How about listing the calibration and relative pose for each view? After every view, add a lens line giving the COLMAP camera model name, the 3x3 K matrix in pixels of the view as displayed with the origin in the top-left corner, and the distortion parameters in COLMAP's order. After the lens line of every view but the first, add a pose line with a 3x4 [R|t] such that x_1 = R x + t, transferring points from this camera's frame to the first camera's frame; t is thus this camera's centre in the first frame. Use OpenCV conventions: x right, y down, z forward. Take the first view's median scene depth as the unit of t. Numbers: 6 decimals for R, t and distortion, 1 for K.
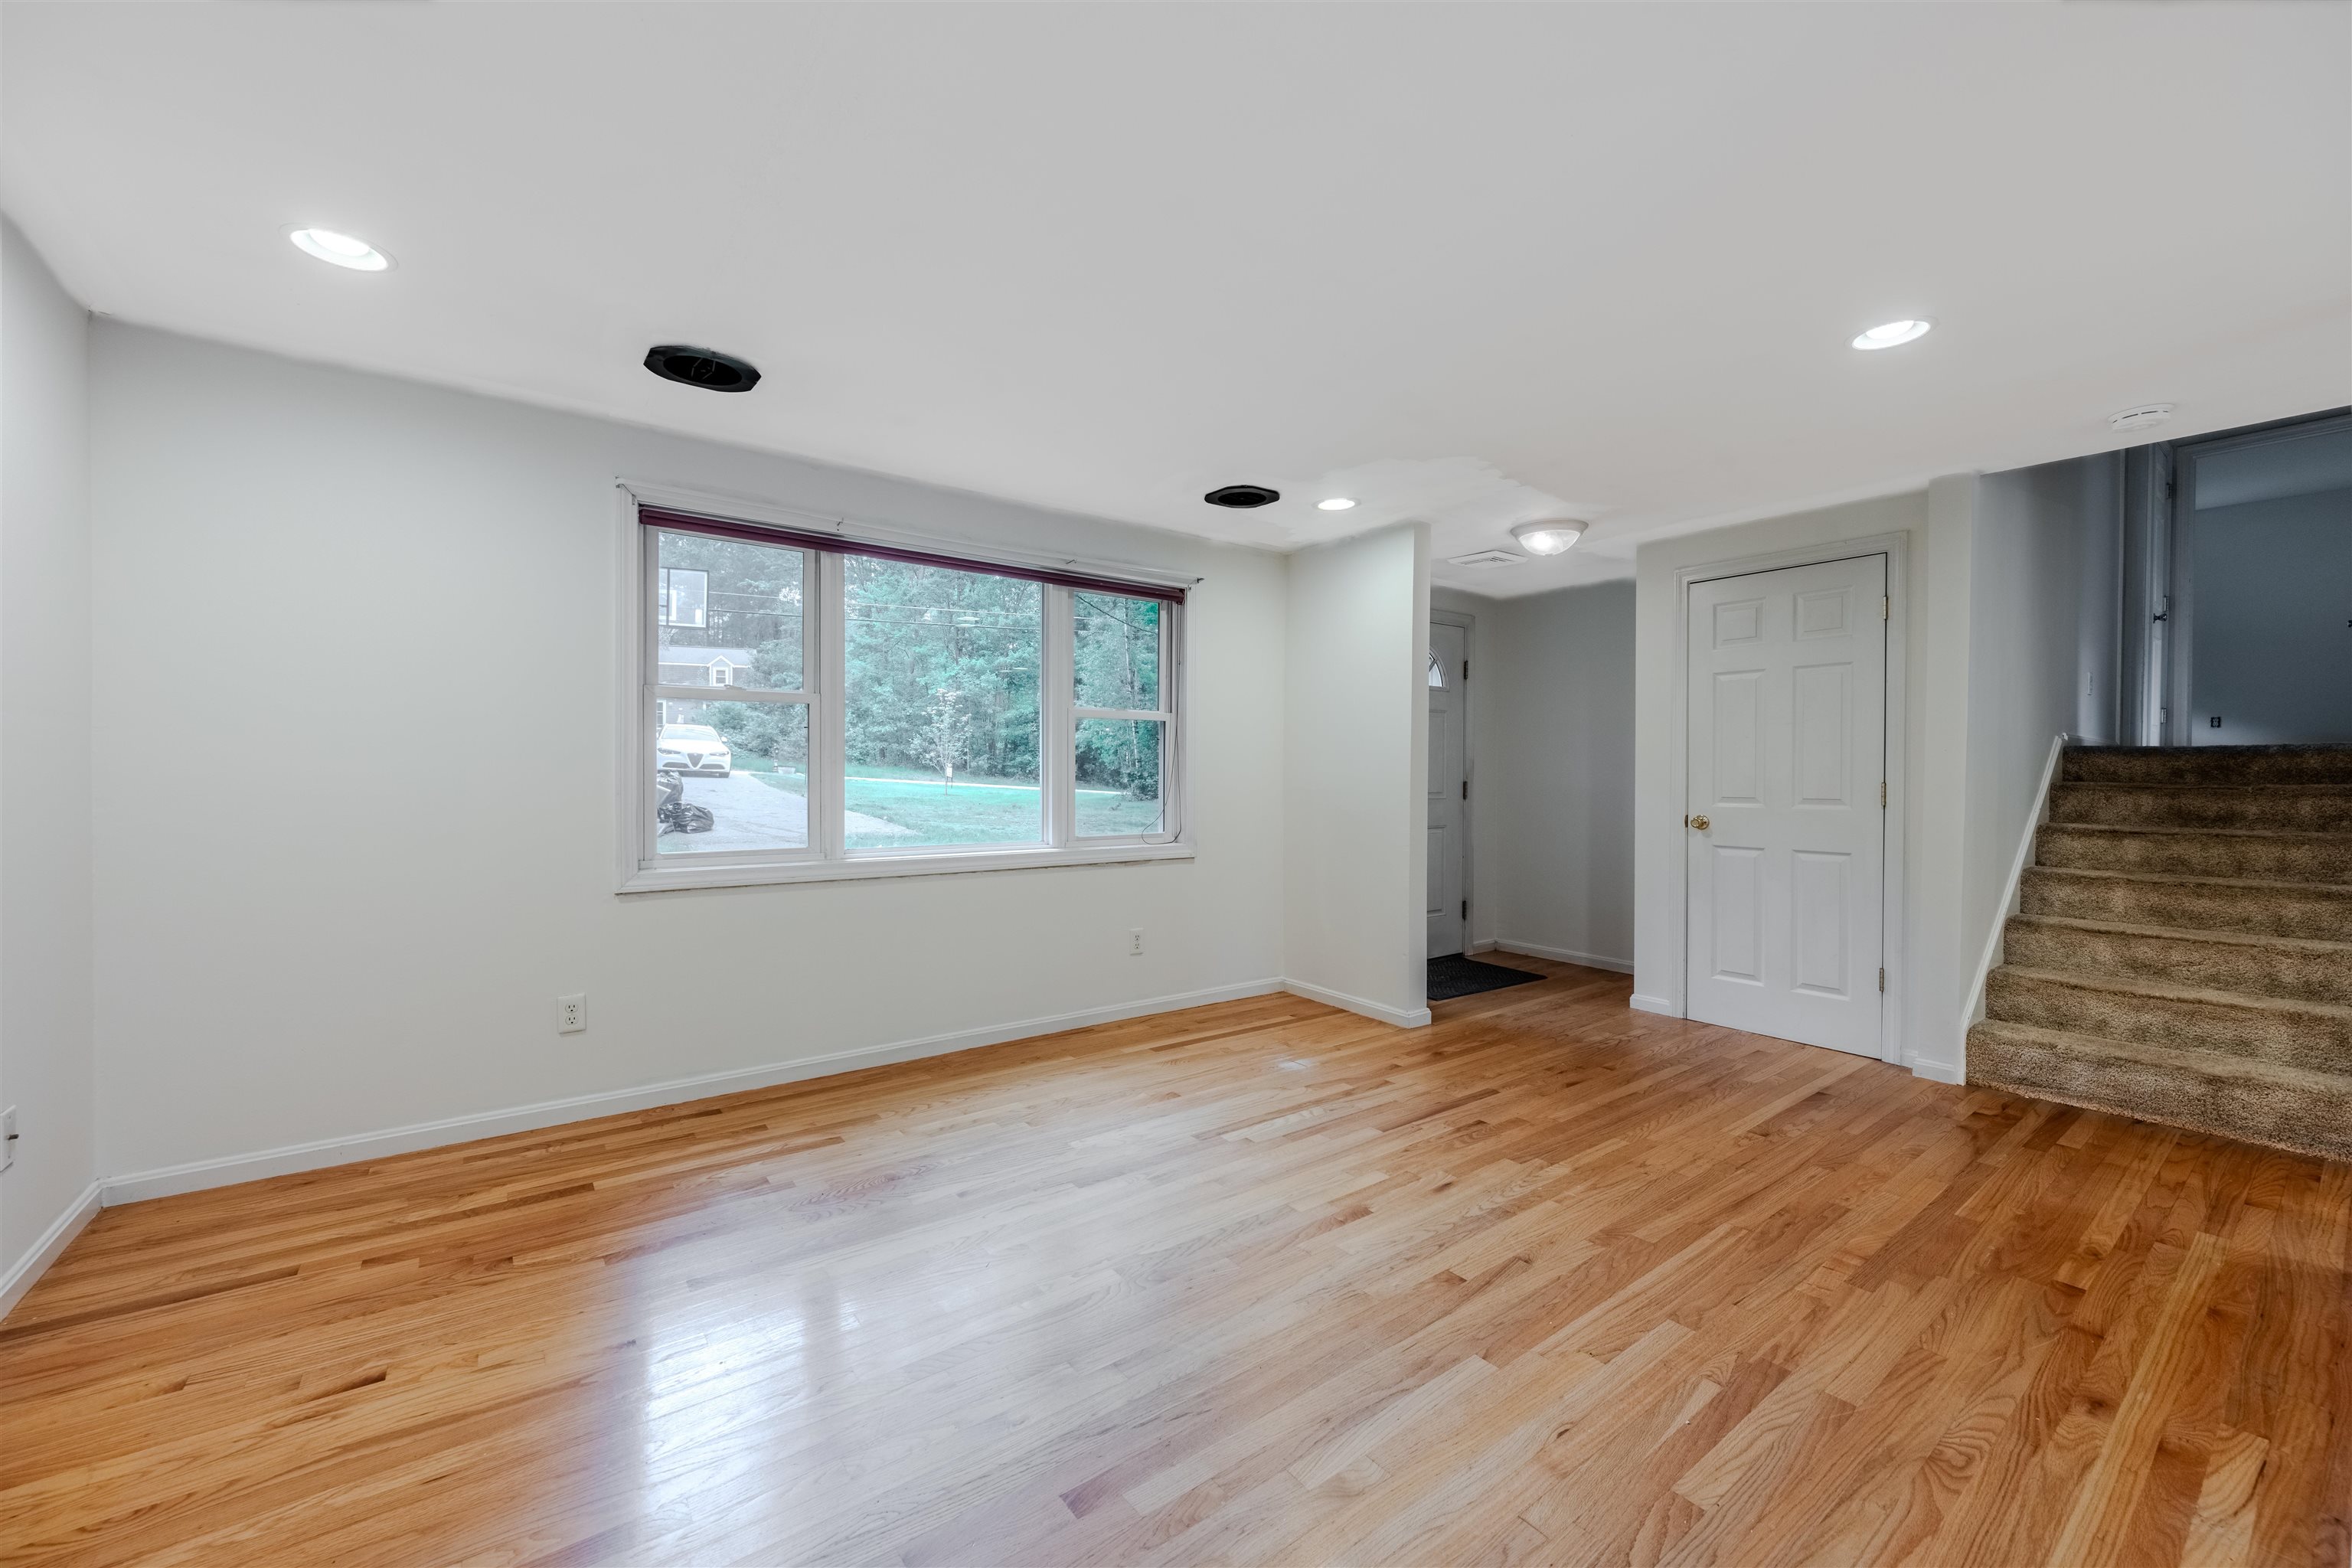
lens RADIAL K [[948.1, 0, 1172.1], [0, 948.1, 782.8], [0, 0, 1]] dist [-0.002930, 0.001109]
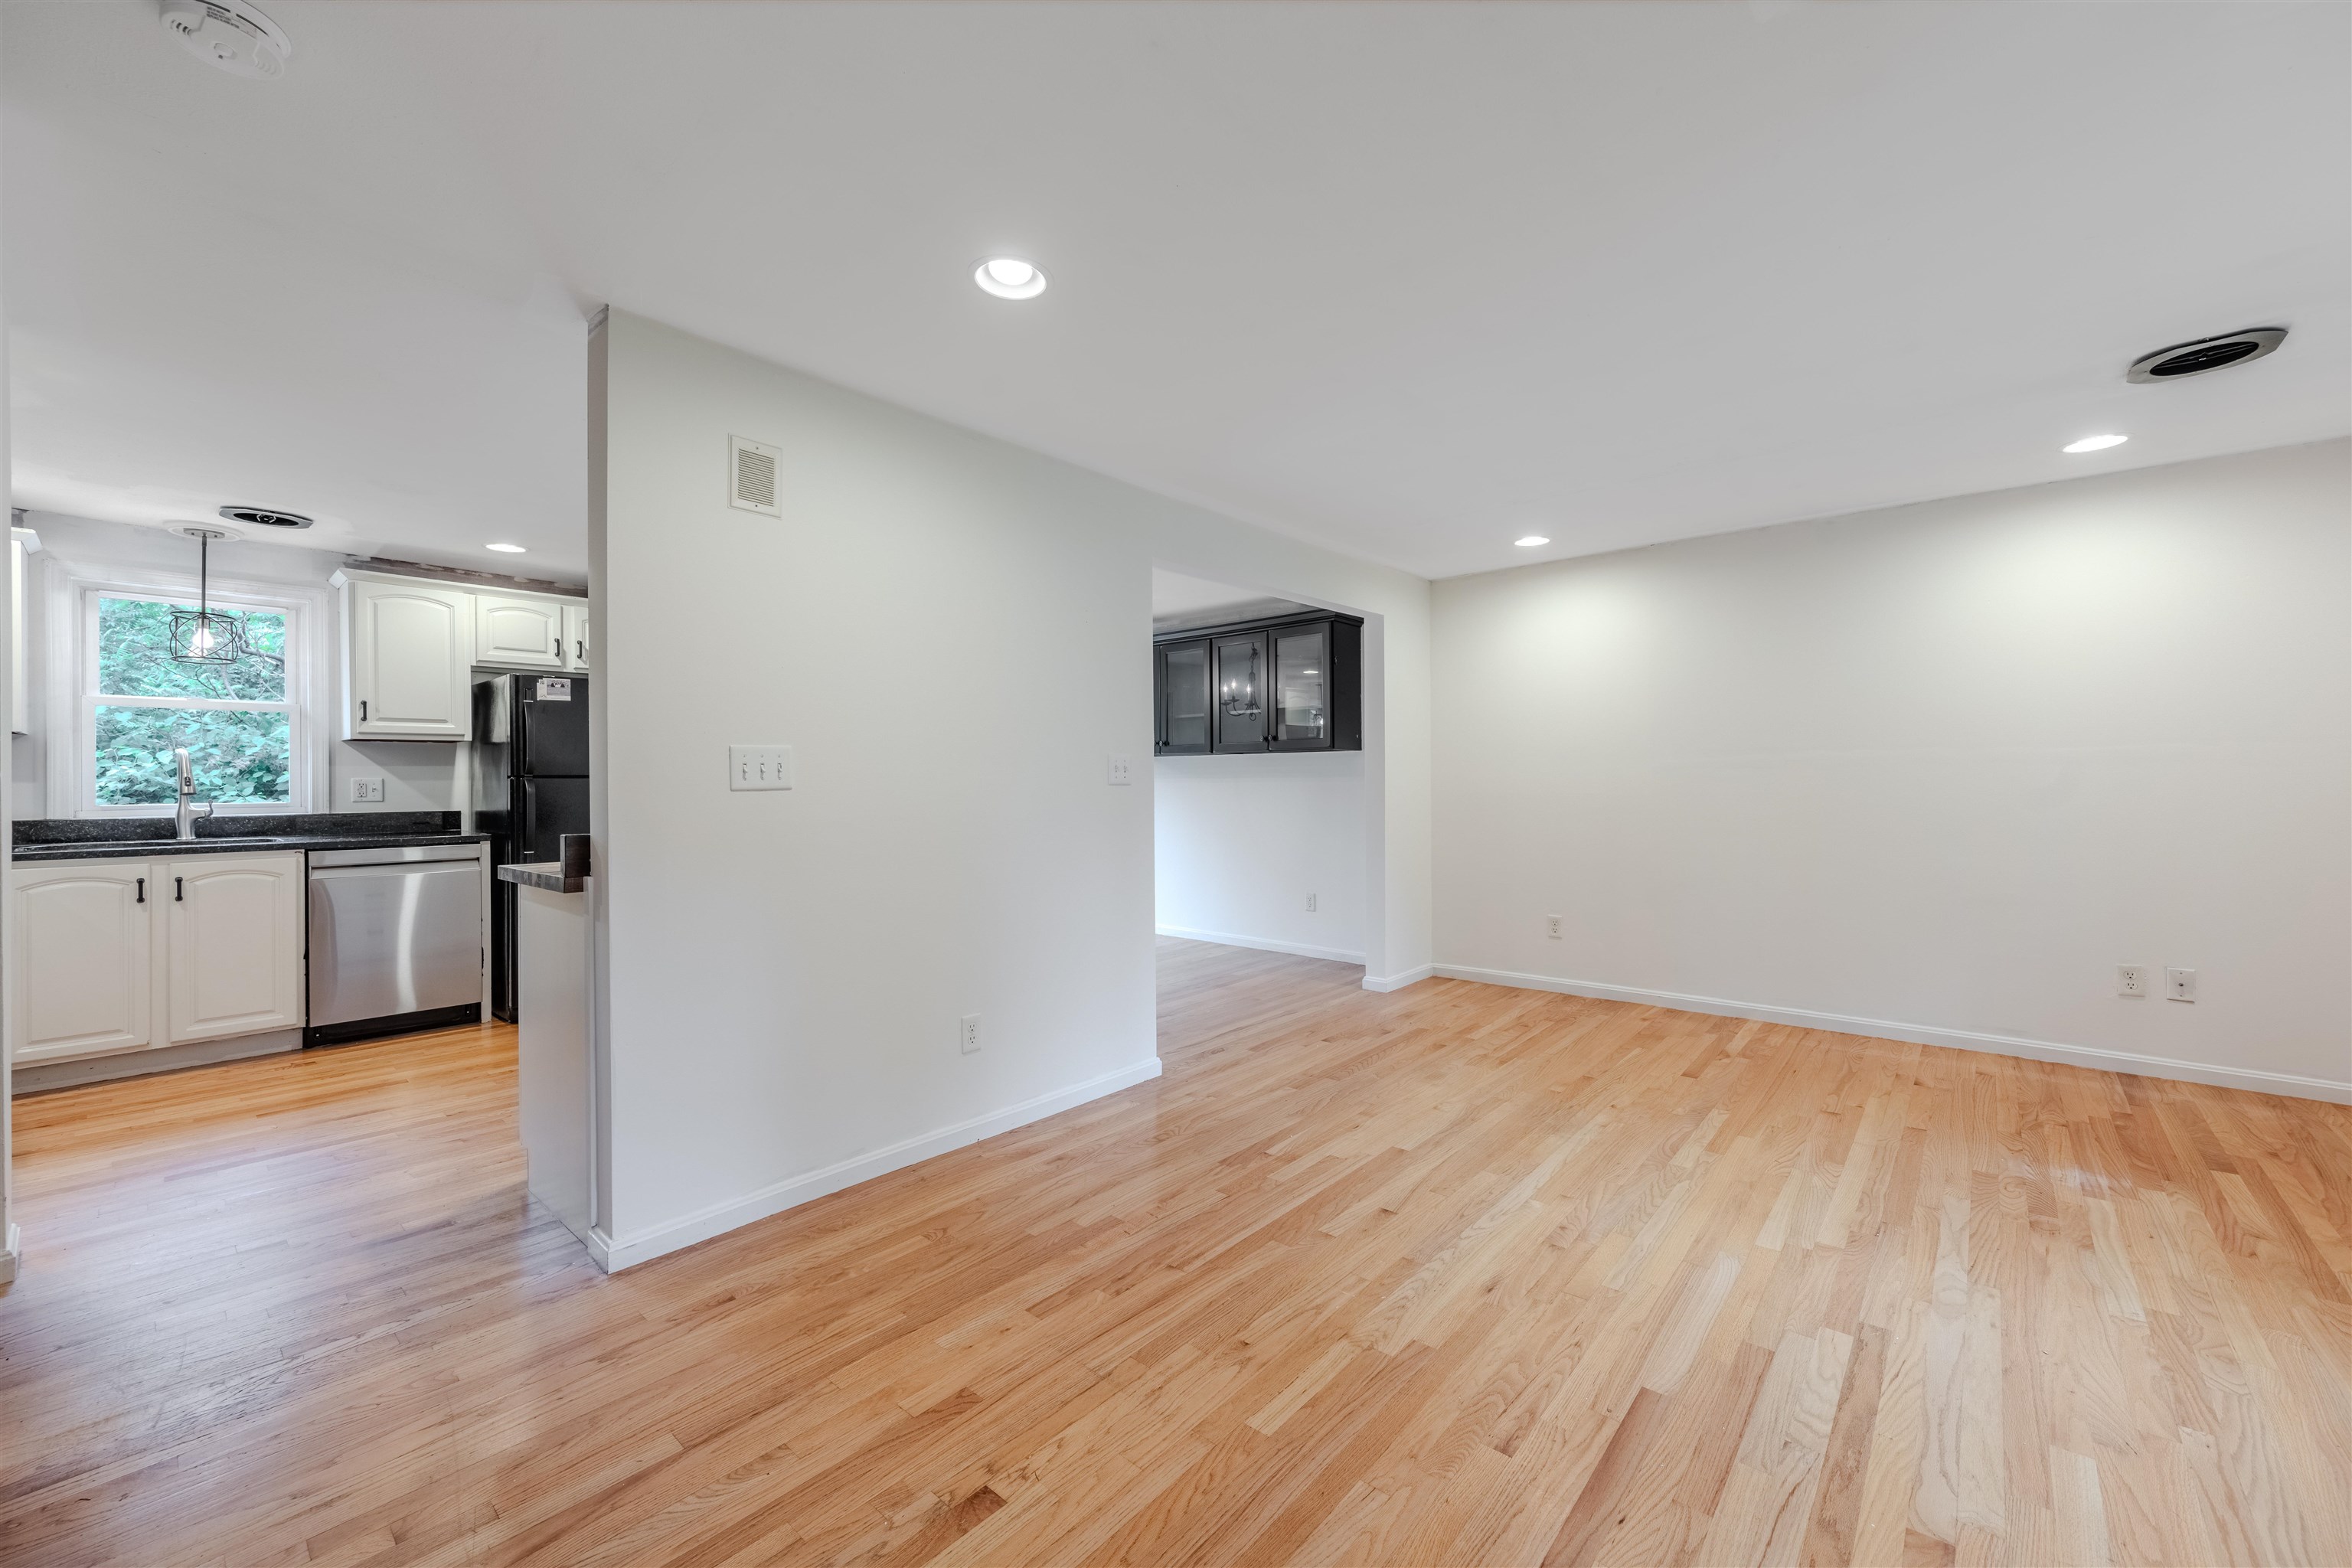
lens RADIAL K [[948.1, 0, 1174.8], [0, 948.1, 777.0], [0, 0, 1]] dist [-0.002930, 0.001109]
pose [[-0.979529, -0.000598, -0.201302, 0.729648], [-0.001616, 0.999987, 0.004893, -0.015335], [0.201296, 0.005118, -0.979517, 1.764082]]
